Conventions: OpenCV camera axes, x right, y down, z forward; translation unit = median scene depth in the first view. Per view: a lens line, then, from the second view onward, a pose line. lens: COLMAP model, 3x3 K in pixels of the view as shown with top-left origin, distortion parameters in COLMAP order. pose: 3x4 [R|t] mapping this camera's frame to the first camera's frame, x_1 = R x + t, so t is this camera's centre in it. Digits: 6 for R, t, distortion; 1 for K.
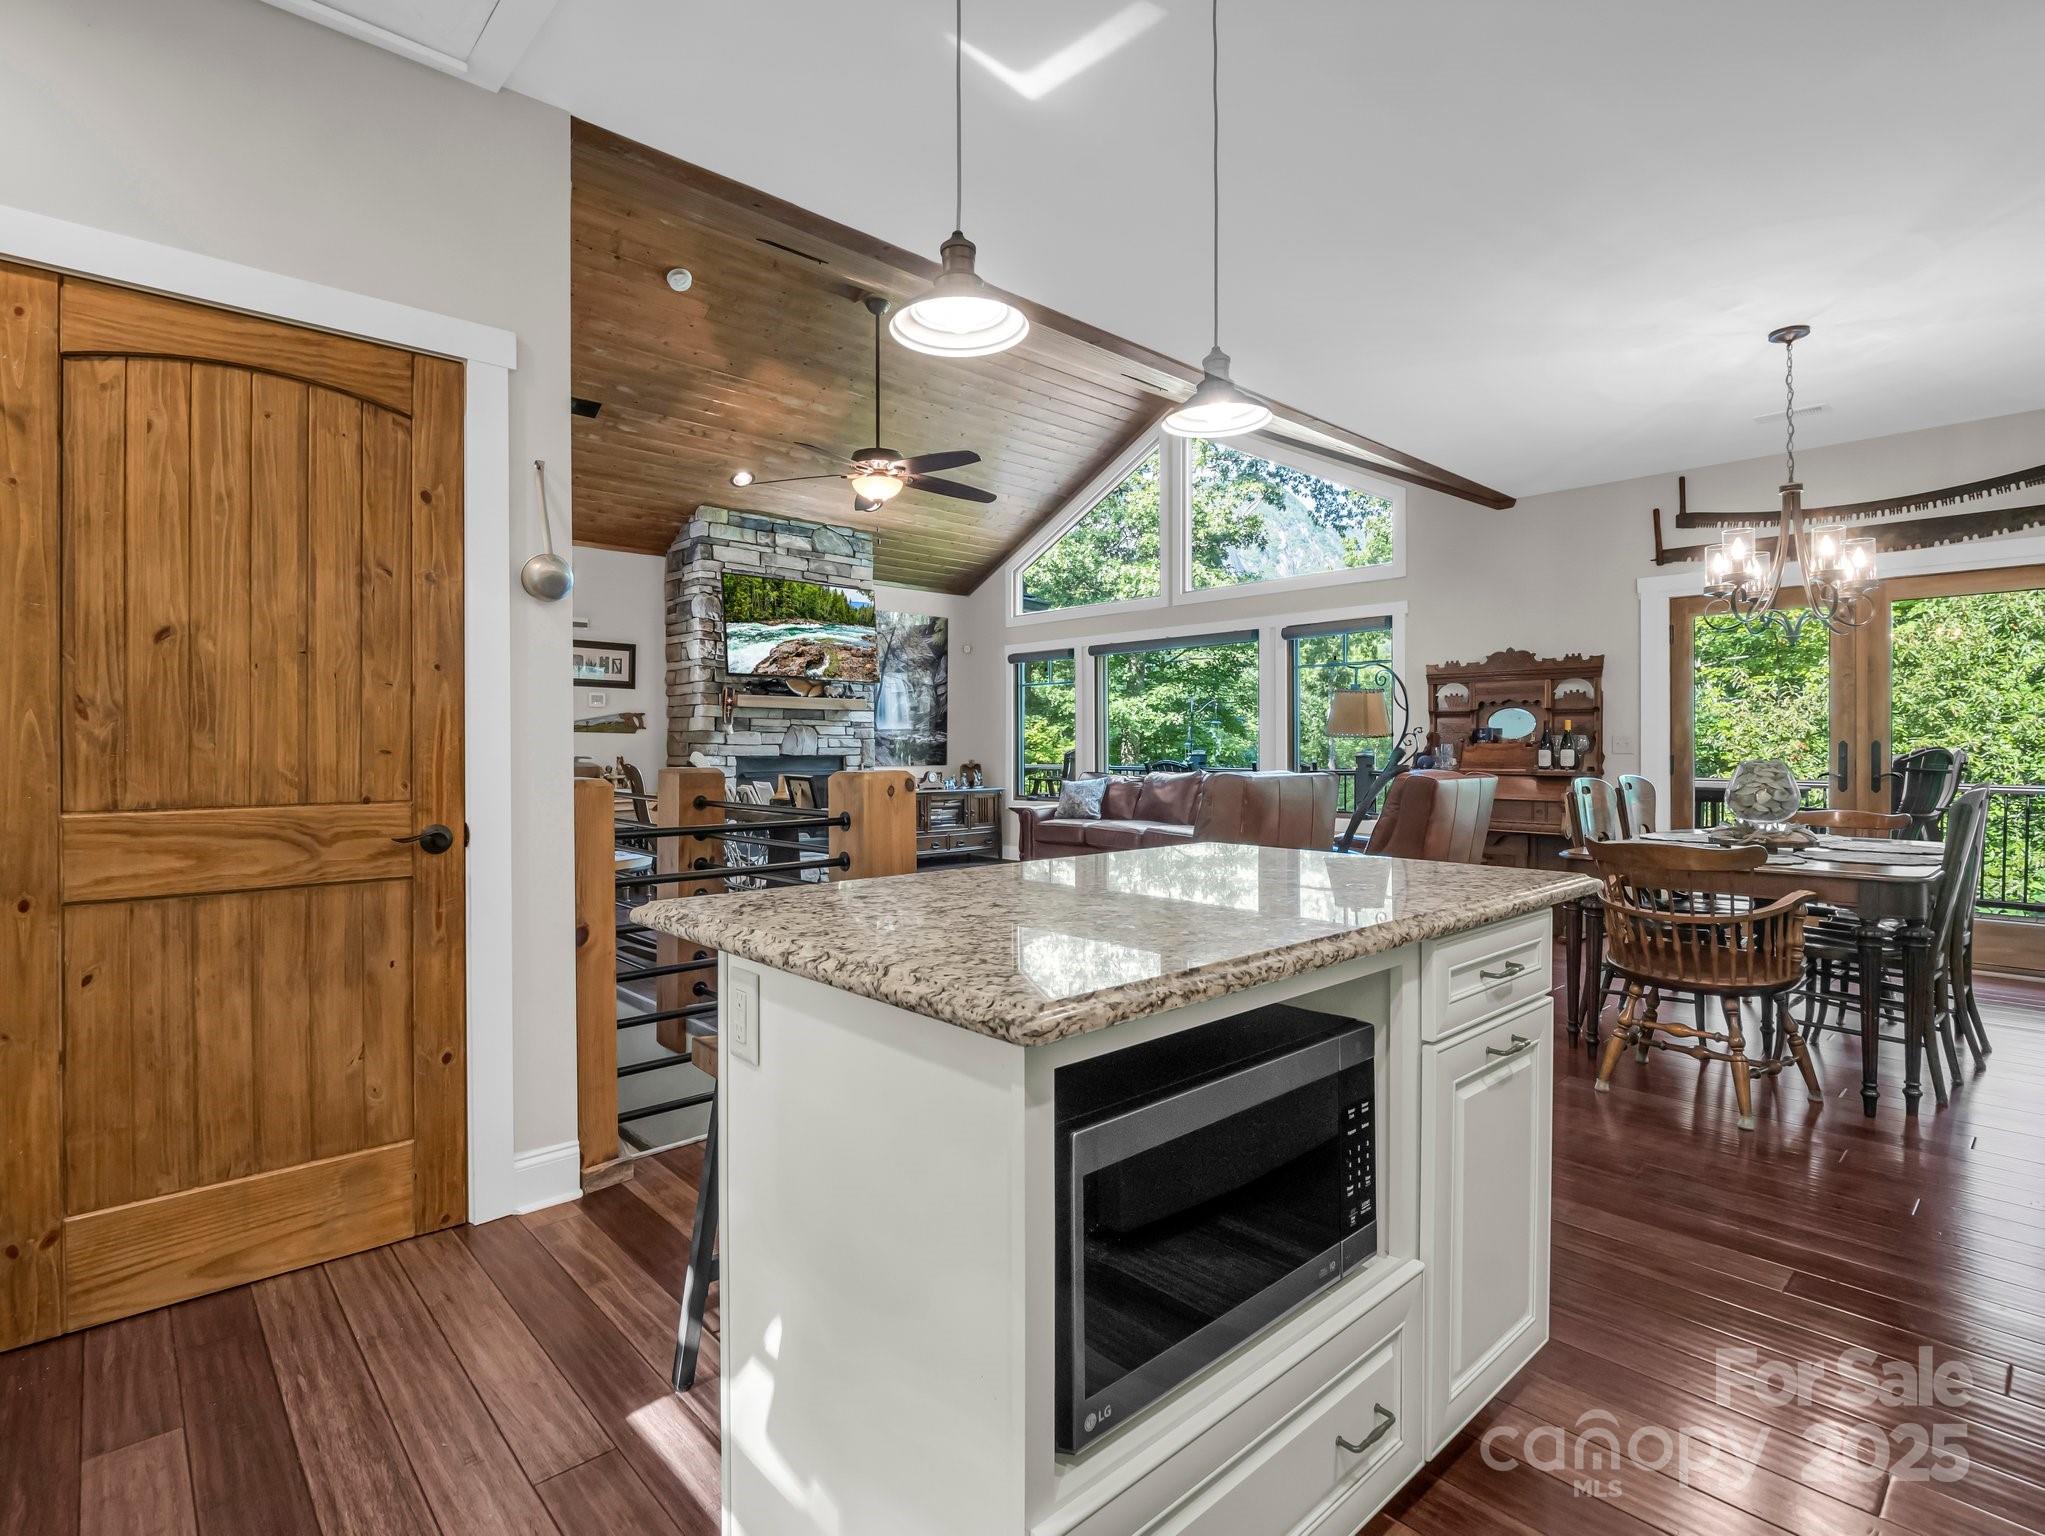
lens RADIAL K [[997.4, 0, 995.6], [0, 997.4, 762.2], [0, 0, 1]] dist [-0.014253, -0.000756]
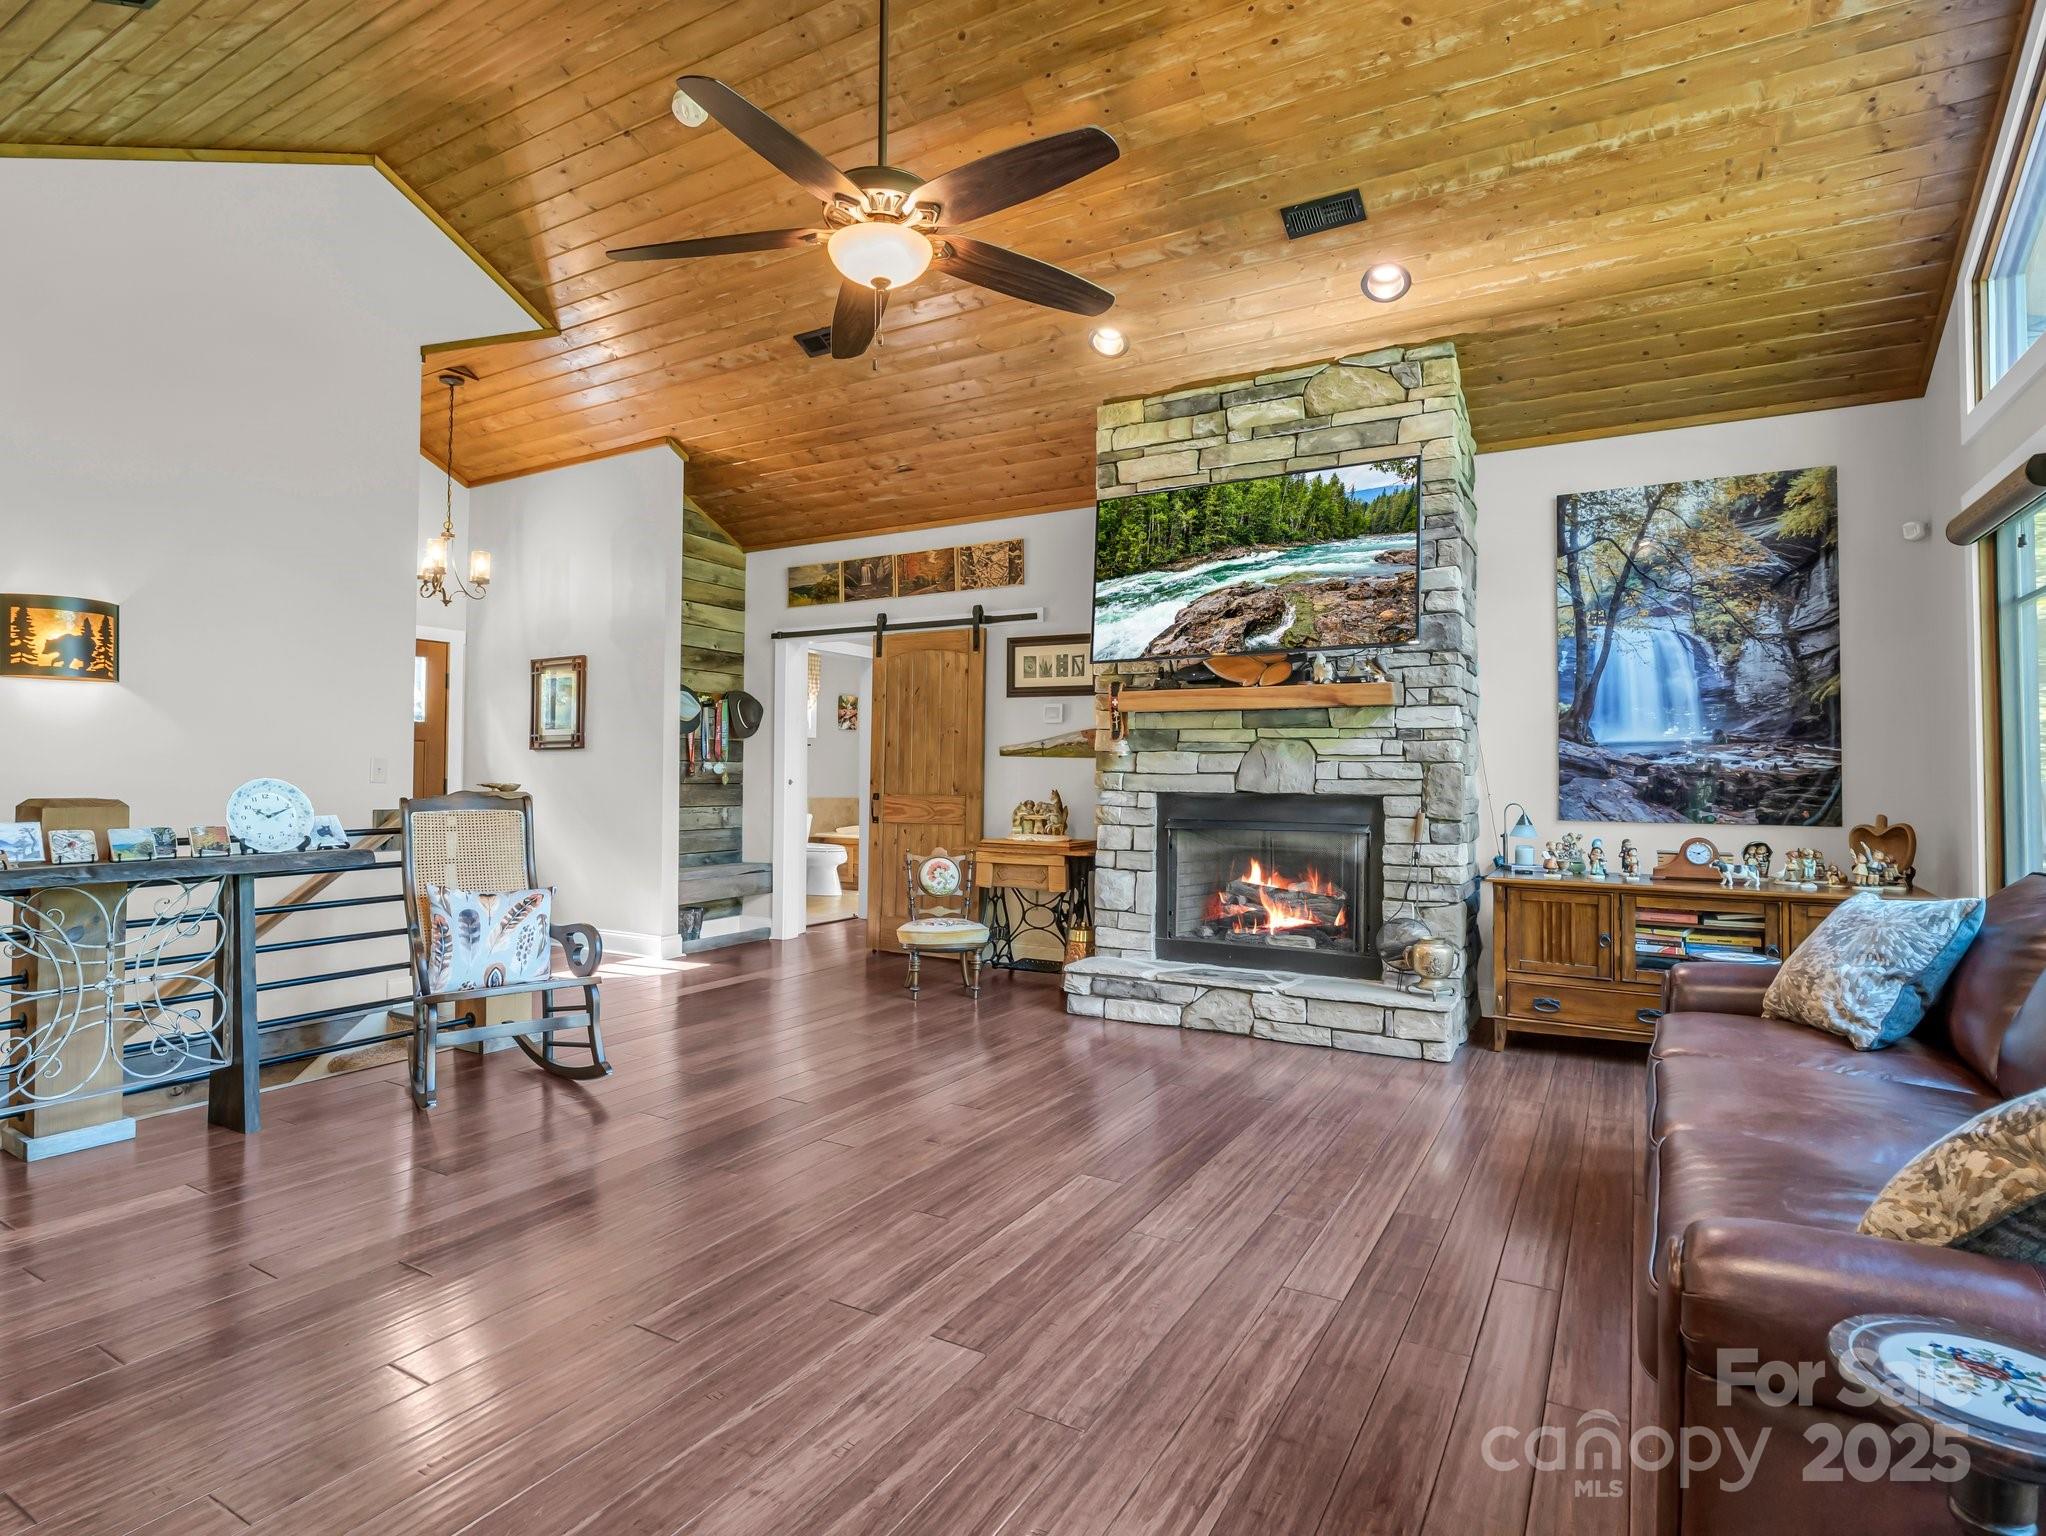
lens RADIAL K [[1021.8, 0, 1052.3], [0, 1021.8, 753.3], [0, 0, 1]] dist [-0.025702, -0.000224]
pose [[0.321620, -0.022253, -0.946607, 0.294055], [-0.022397, 0.999265, -0.031100, -0.008653], [0.946604, 0.031204, 0.320885, 0.699266]]
